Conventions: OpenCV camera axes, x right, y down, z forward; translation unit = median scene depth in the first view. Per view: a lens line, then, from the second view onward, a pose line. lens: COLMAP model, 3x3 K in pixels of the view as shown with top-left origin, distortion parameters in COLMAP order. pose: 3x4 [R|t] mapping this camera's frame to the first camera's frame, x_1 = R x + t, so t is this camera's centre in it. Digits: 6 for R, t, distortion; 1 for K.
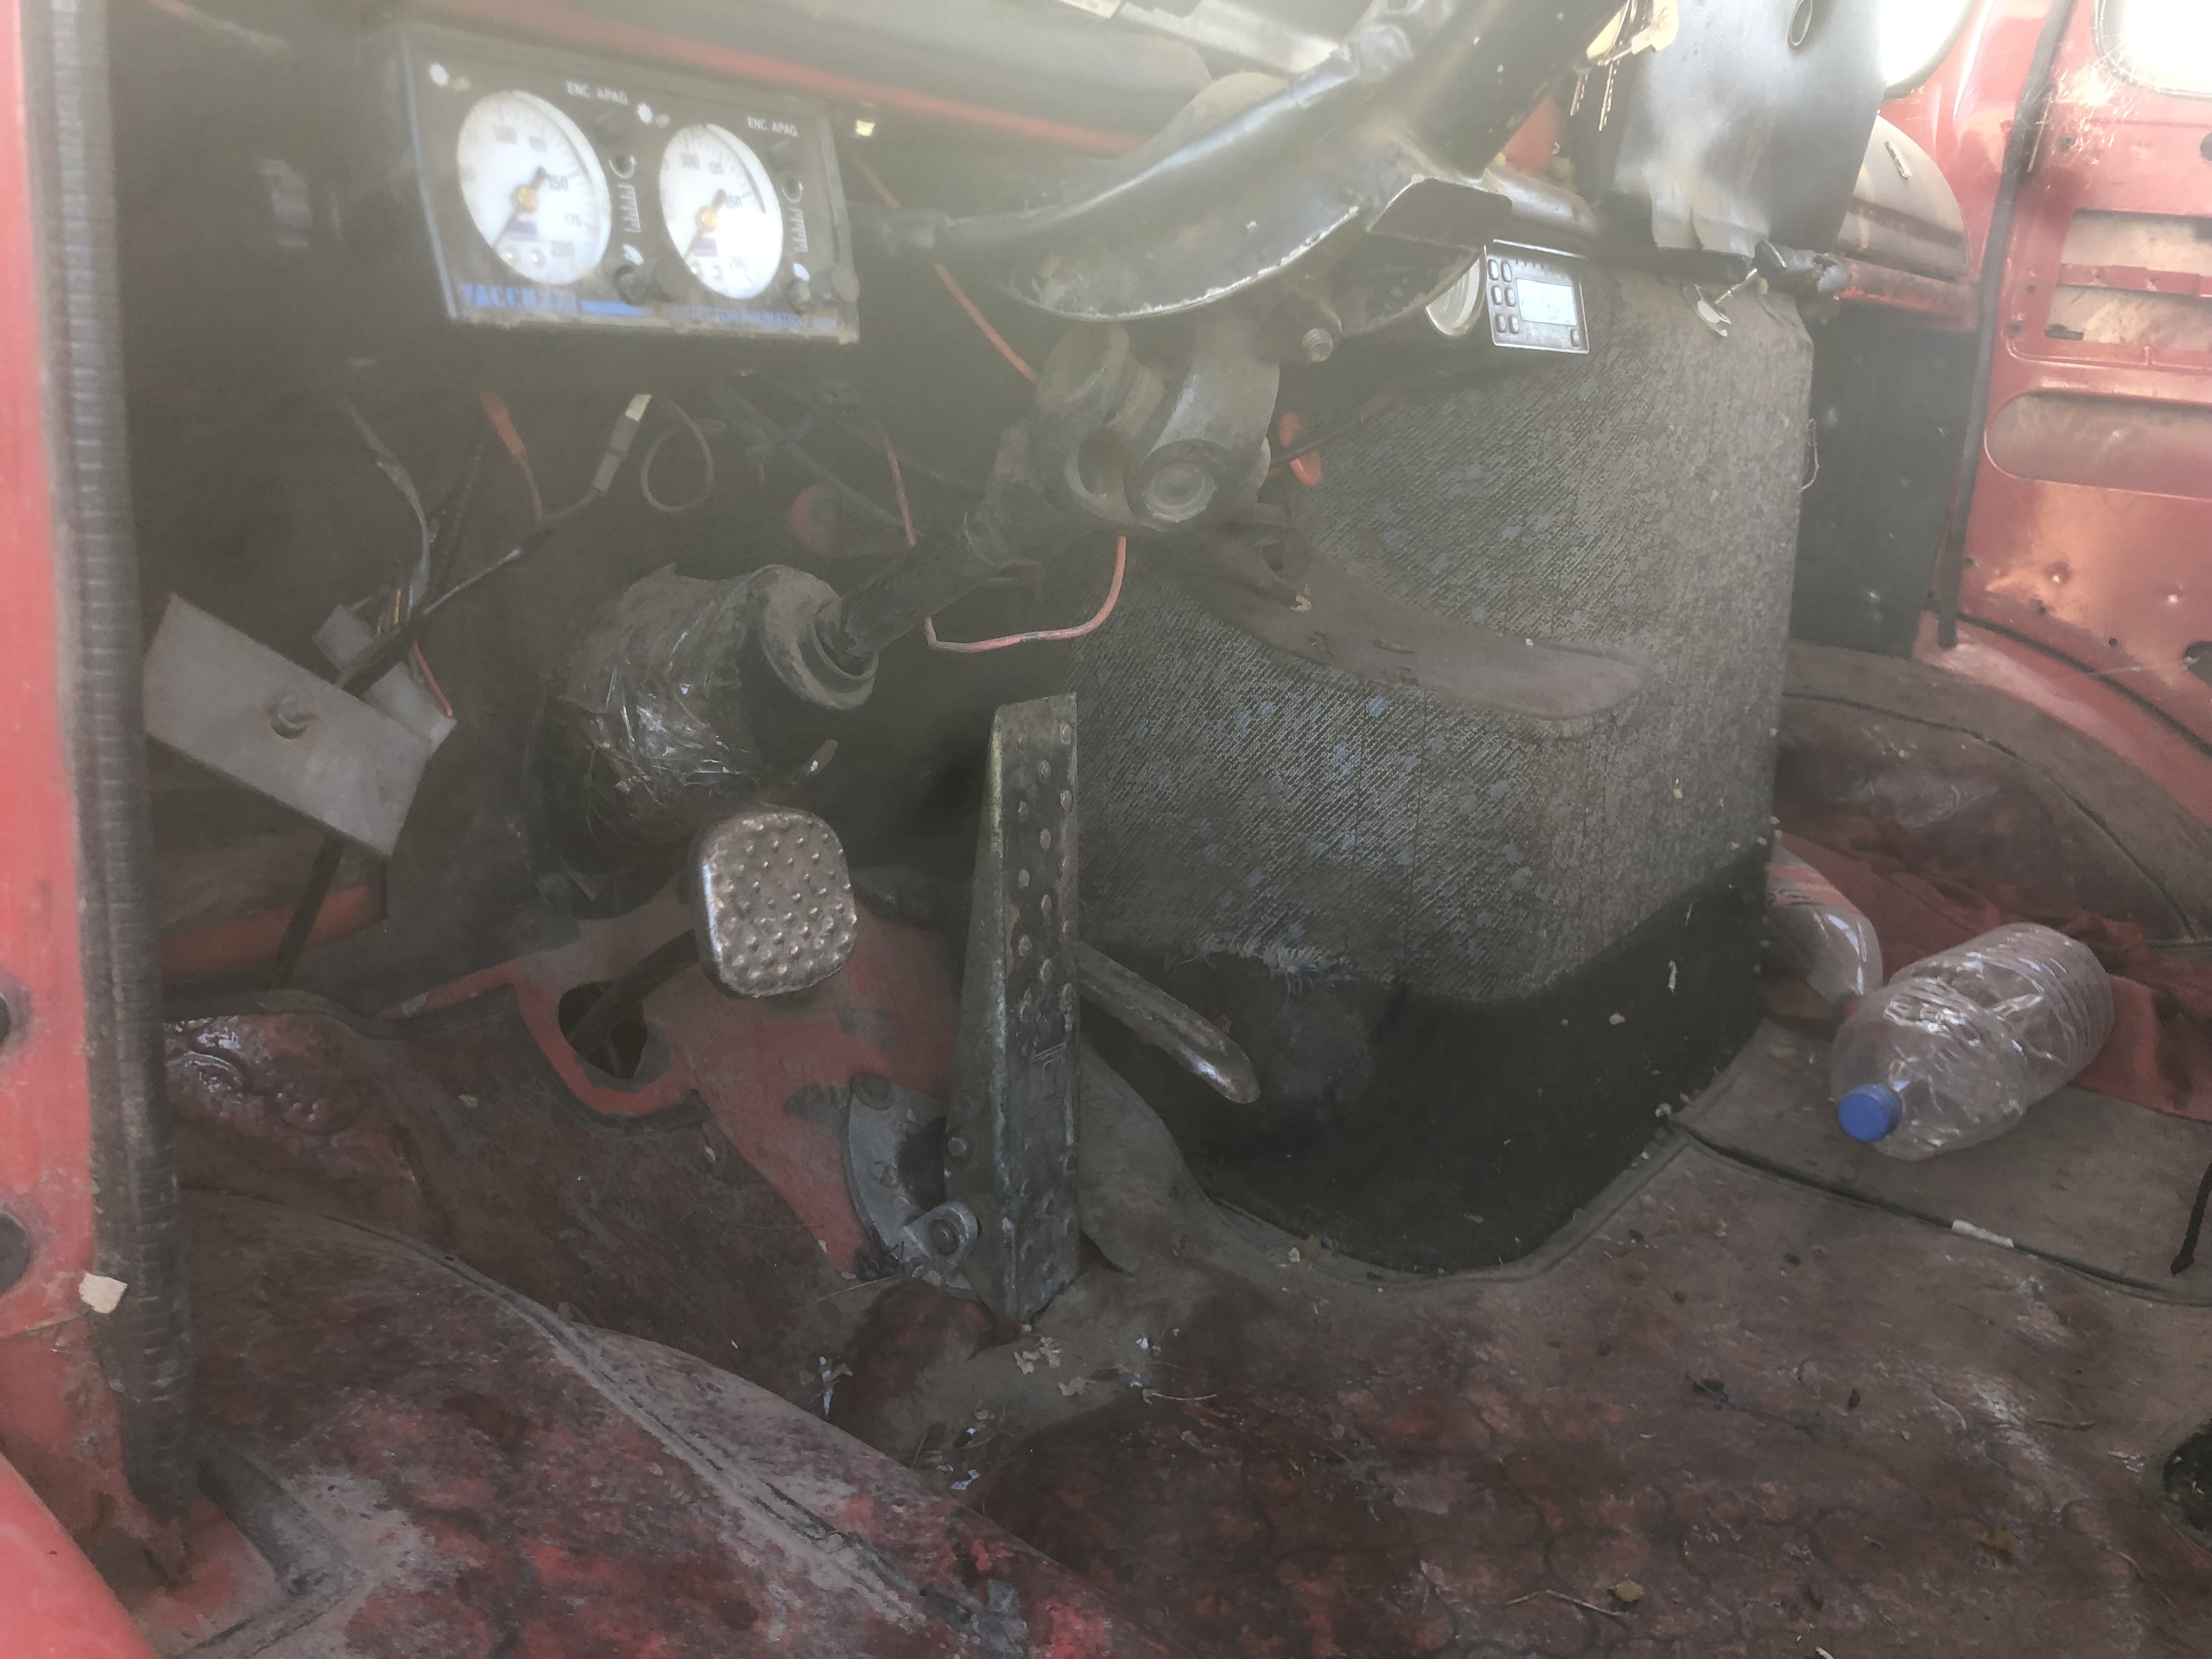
lens RADIAL K [[1808.4, 0, 1101.9], [0, 1808.4, 846.9], [0, 0, 1]] dist [0.052346, -0.059217]
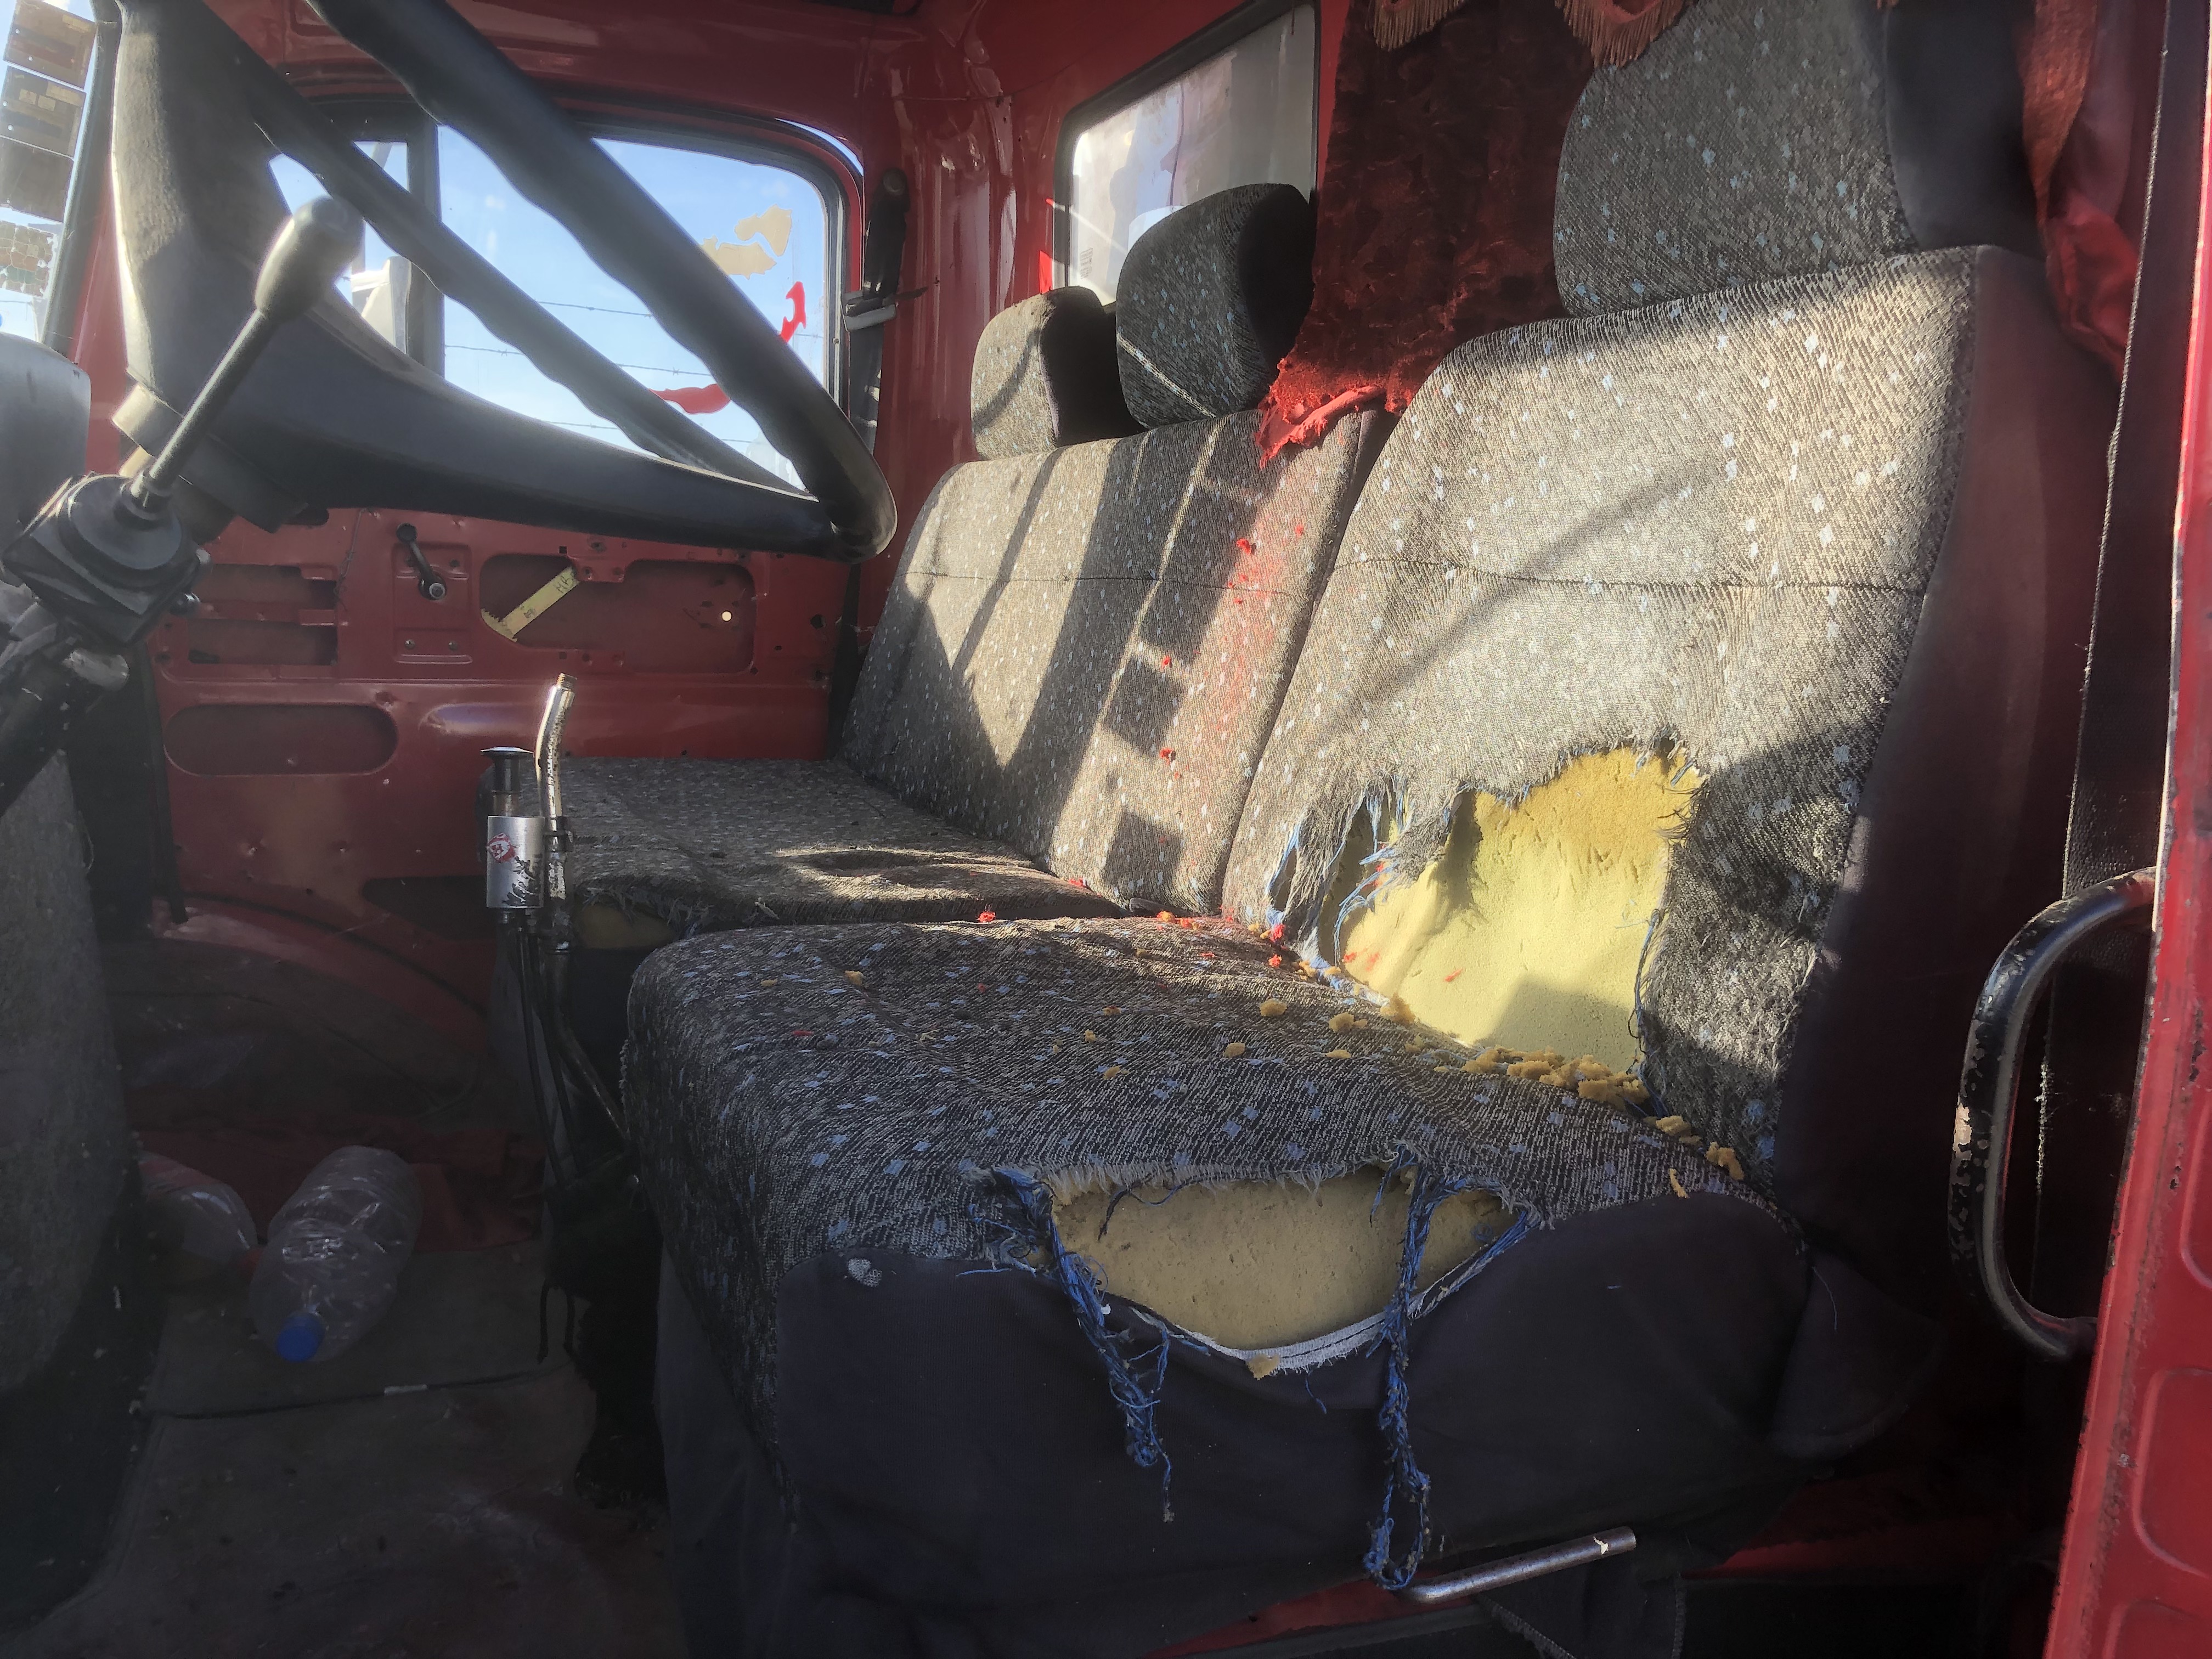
lens RADIAL K [[1808.4, 0, 1096.8], [0, 1808.4, 831.6], [0, 0, 1]] dist [0.052346, -0.059217]
pose [[0.560496, -0.182262, 0.807852, -0.200542], [0.250939, 0.966999, 0.044064, -0.096461], [-0.789224, 0.178024, 0.587736, -0.230617]]
